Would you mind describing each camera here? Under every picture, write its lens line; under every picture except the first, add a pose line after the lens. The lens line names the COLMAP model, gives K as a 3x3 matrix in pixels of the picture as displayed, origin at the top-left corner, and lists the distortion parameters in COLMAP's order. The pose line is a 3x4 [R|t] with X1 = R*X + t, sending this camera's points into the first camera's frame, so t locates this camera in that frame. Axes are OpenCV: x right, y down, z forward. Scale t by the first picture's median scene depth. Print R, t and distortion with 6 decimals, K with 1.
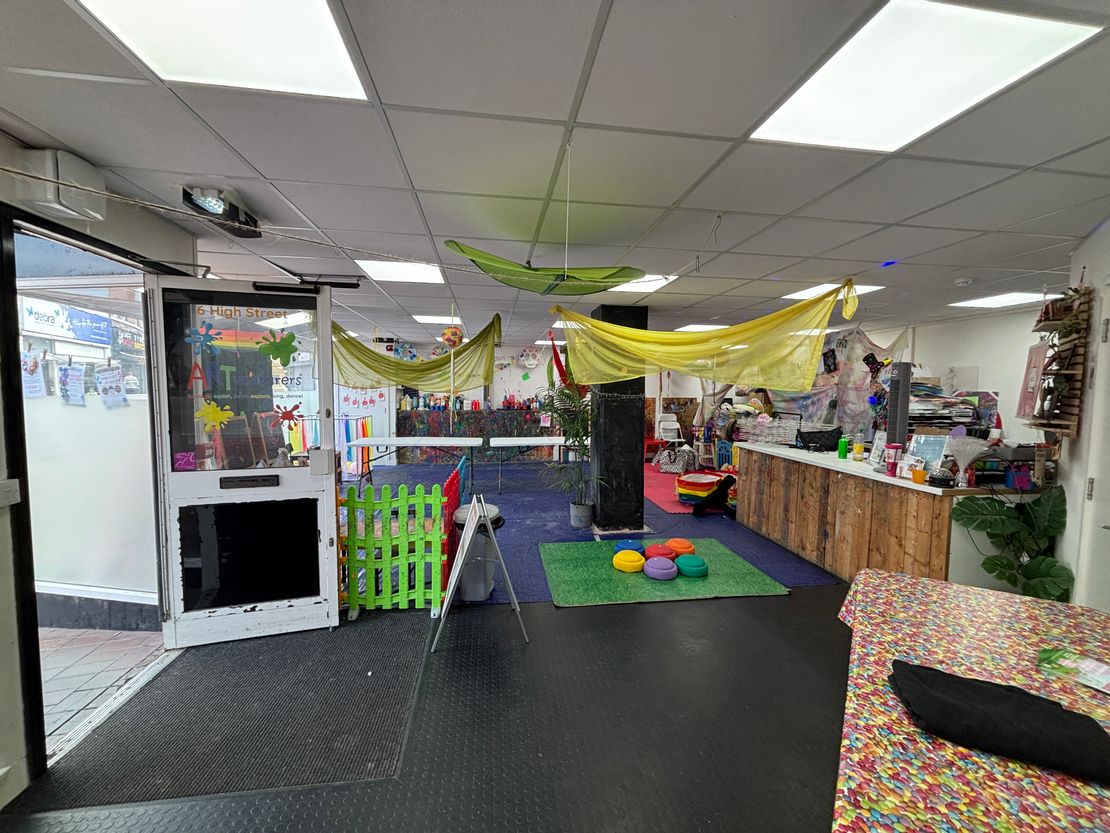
lens RADIAL K [[446.8, 0, 554.4], [0, 446.8, 417.0], [0, 0, 1]] dist [-0.018612, 0.002992]
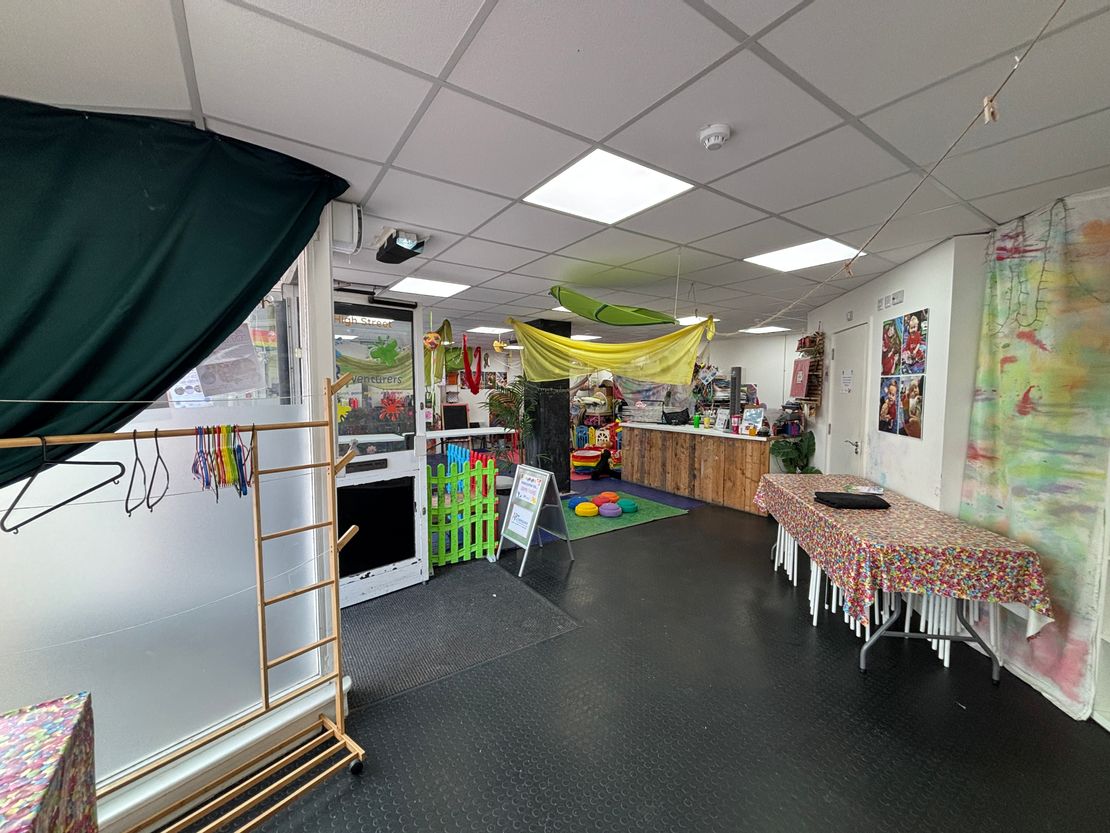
lens RADIAL K [[446.8, 0, 546.1], [0, 446.8, 416.6], [0, 0, 1]] dist [-0.018612, 0.002992]
pose [[0.898847, -0.040787, 0.436361, -0.633235], [0.038823, 0.999156, 0.013422, 0.015476], [-0.436540, 0.004877, 0.899671, -0.221020]]
